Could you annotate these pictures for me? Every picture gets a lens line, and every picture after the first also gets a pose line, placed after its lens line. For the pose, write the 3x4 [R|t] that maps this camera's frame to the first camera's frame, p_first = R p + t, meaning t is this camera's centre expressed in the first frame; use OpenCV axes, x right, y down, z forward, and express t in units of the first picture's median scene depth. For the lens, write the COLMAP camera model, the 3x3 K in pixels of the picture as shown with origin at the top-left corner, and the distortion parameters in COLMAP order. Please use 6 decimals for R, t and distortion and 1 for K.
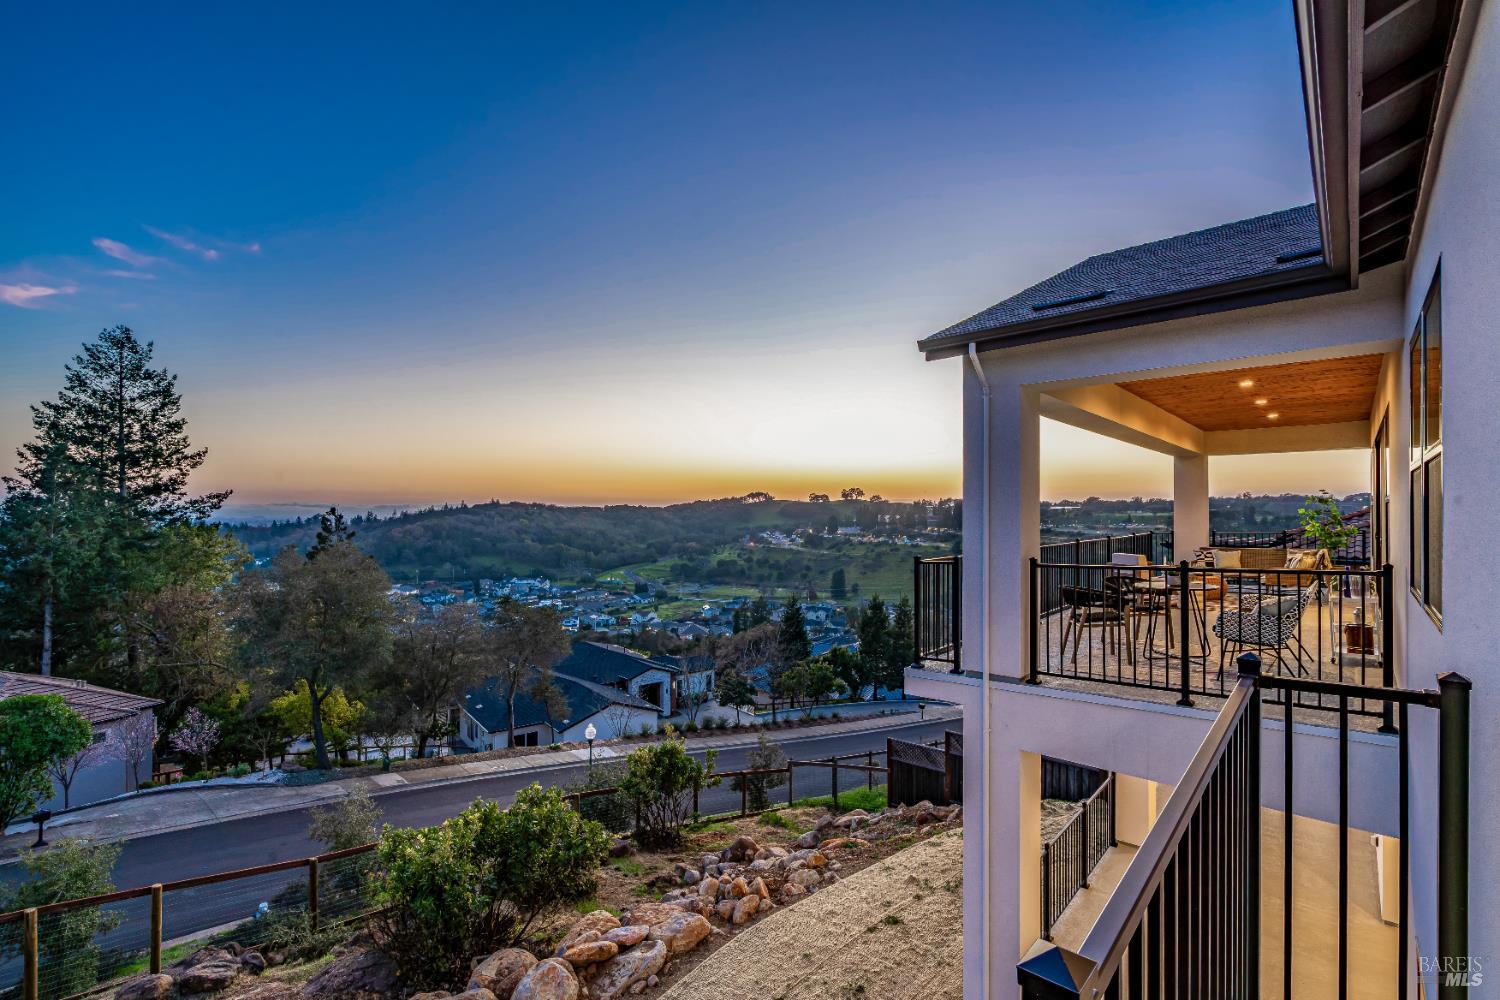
lens RADIAL K [[679.0, 0, 750.4], [0, 679.0, 506.6], [0, 0, 1]] dist [0.000592, -0.000130]
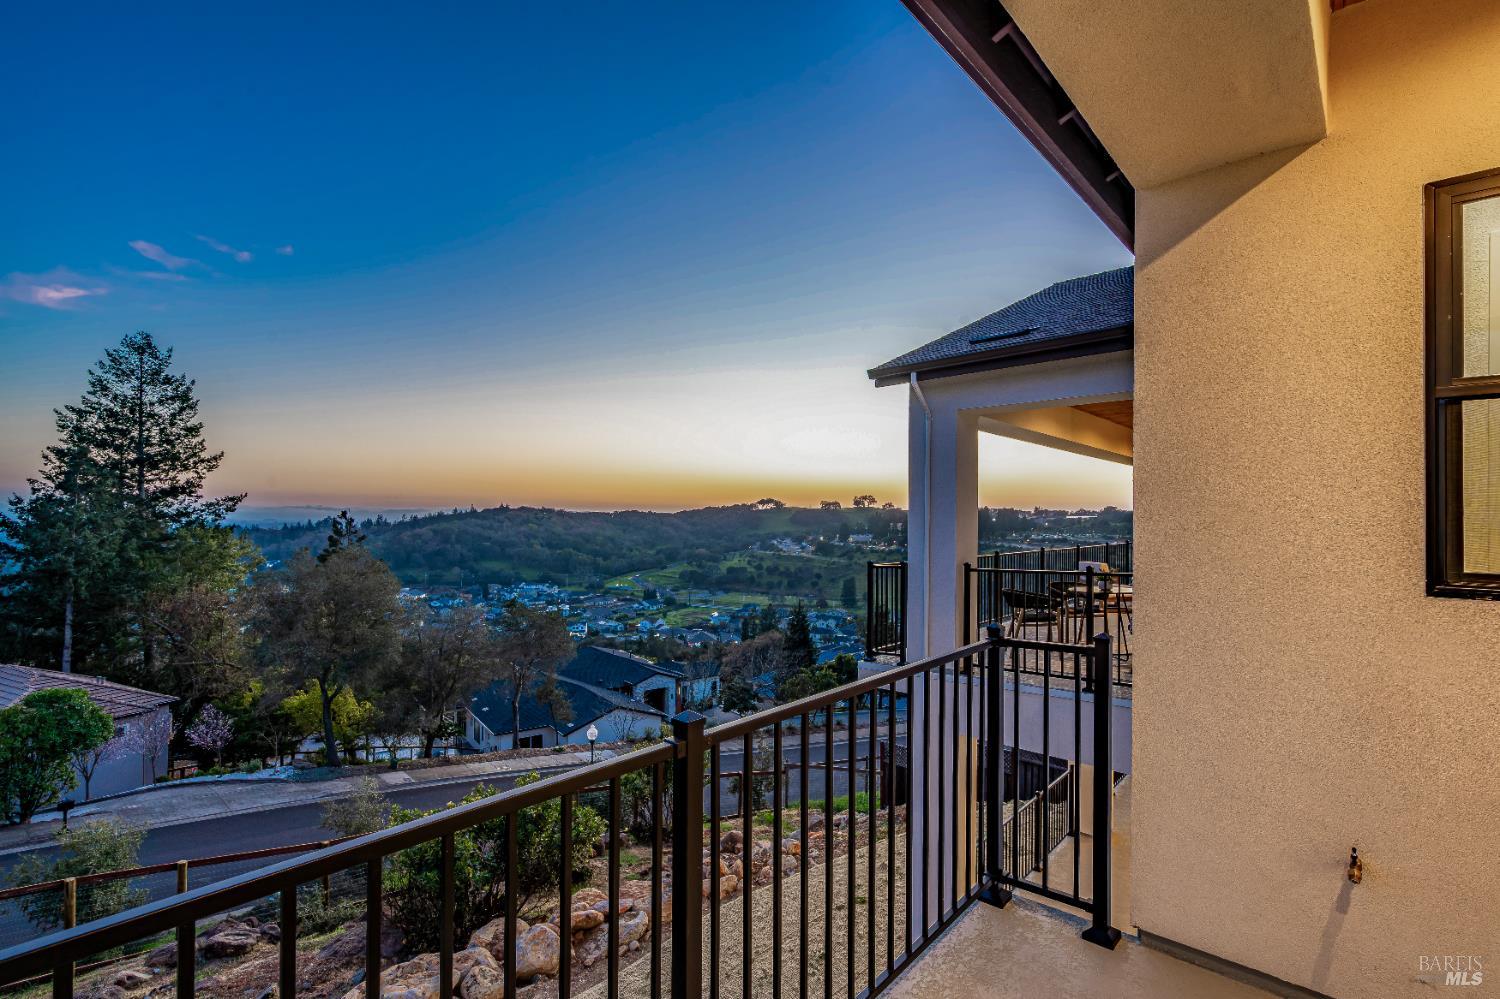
lens RADIAL K [[688.1, 0, 750.8], [0, 688.1, 508.3], [0, 0, 1]] dist [0.000005, 0.000080]
pose [[0.999836, 0.008216, -0.016127, 0.009440], [-0.008330, 0.999941, -0.006999, -0.000508], [0.016069, 0.007132, 0.999845, -0.019004]]
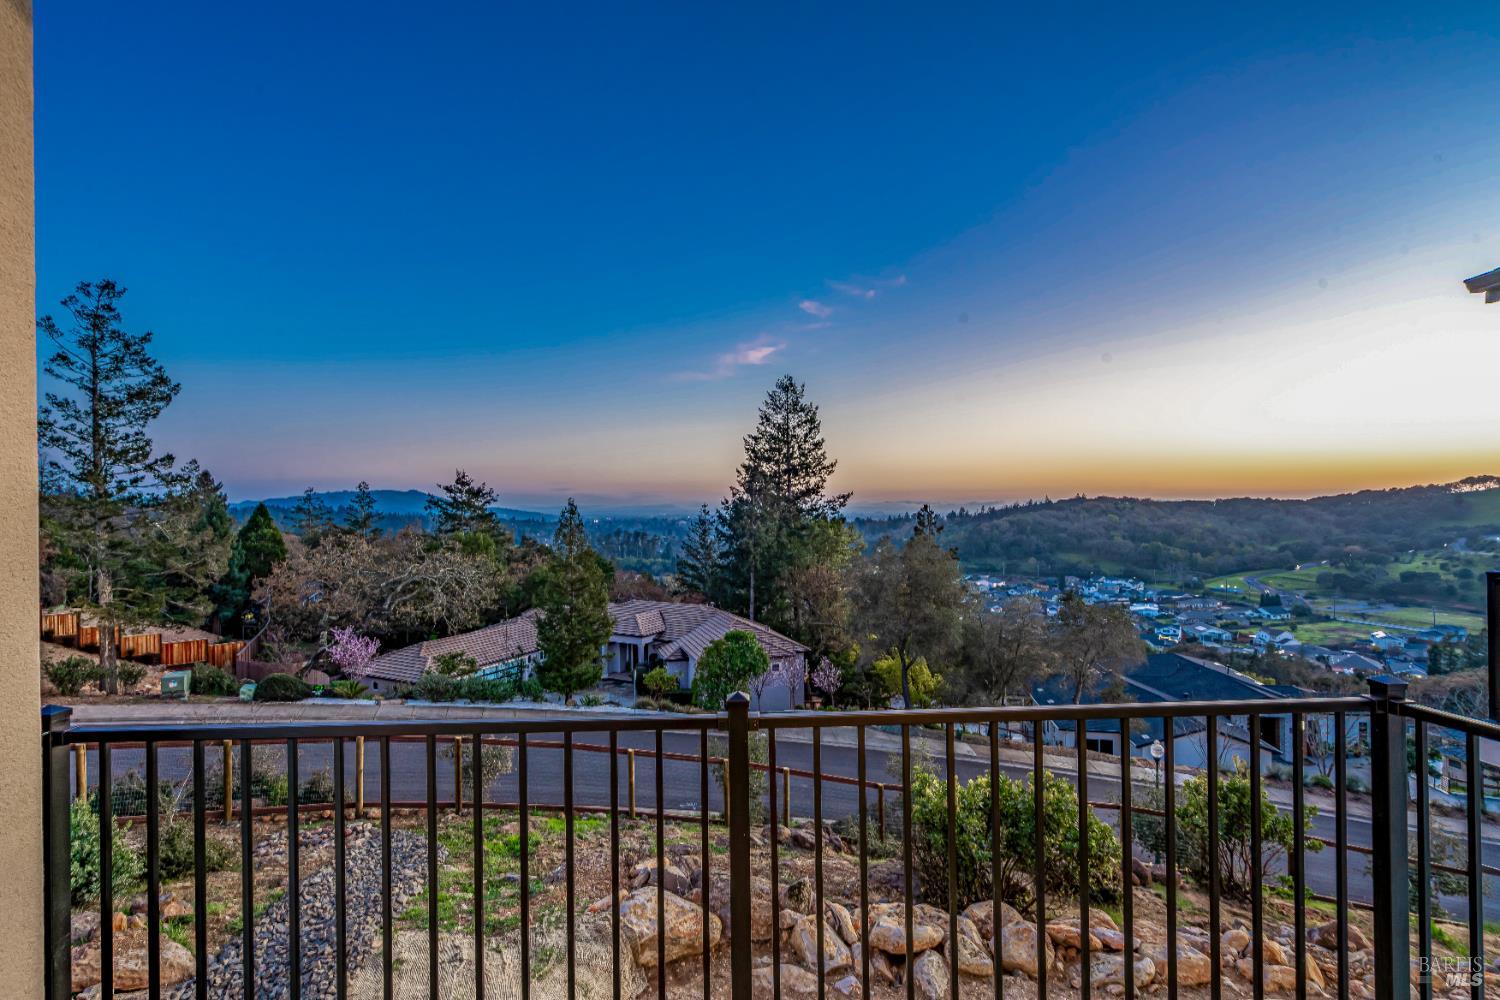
lens RADIAL K [[681.4, 0, 751.1], [0, 681.4, 505.1], [0, 0, 1]] dist [0.000103, -0.000066]
pose [[0.685454, -0.008686, -0.728064, 0.032737], [0.012169, 0.999926, -0.000473, -0.000904], [0.728014, -0.008535, 0.685509, -0.010556]]
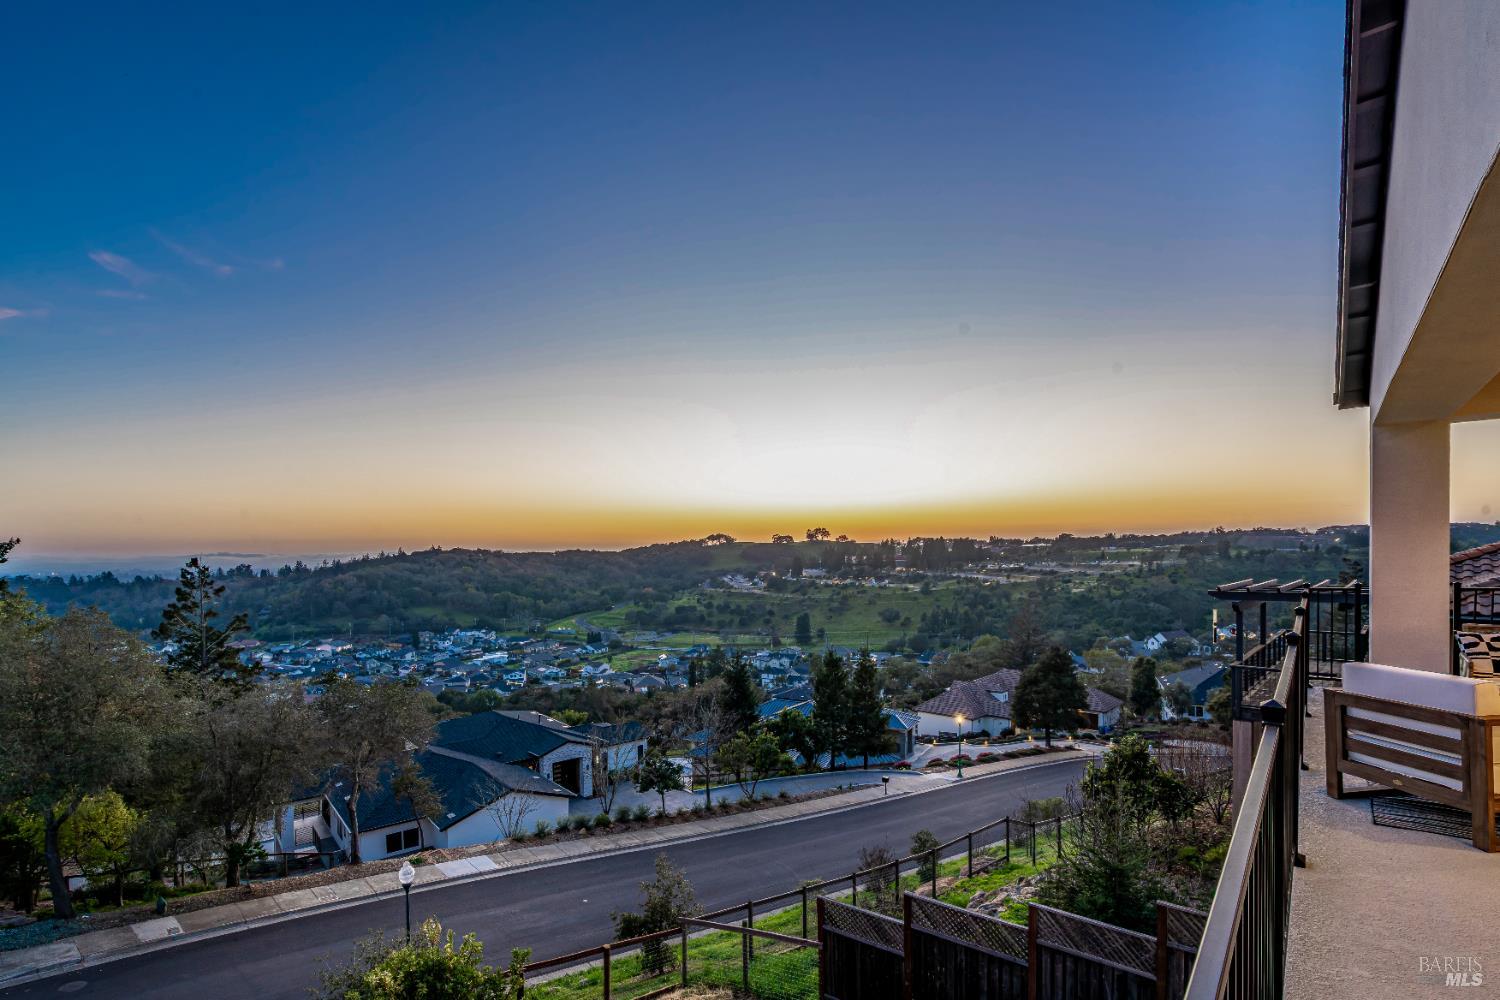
lens RADIAL K [[695.1, 0, 734.0], [0, 695.1, 568.2], [0, 0, 1]] dist [0.000315, 0.000030]
pose [[0.999546, -0.016667, 0.025112, 0.049882], [0.015973, 0.999492, 0.027578, 0.001033], [-0.025559, -0.027164, 0.999304, 0.153767]]
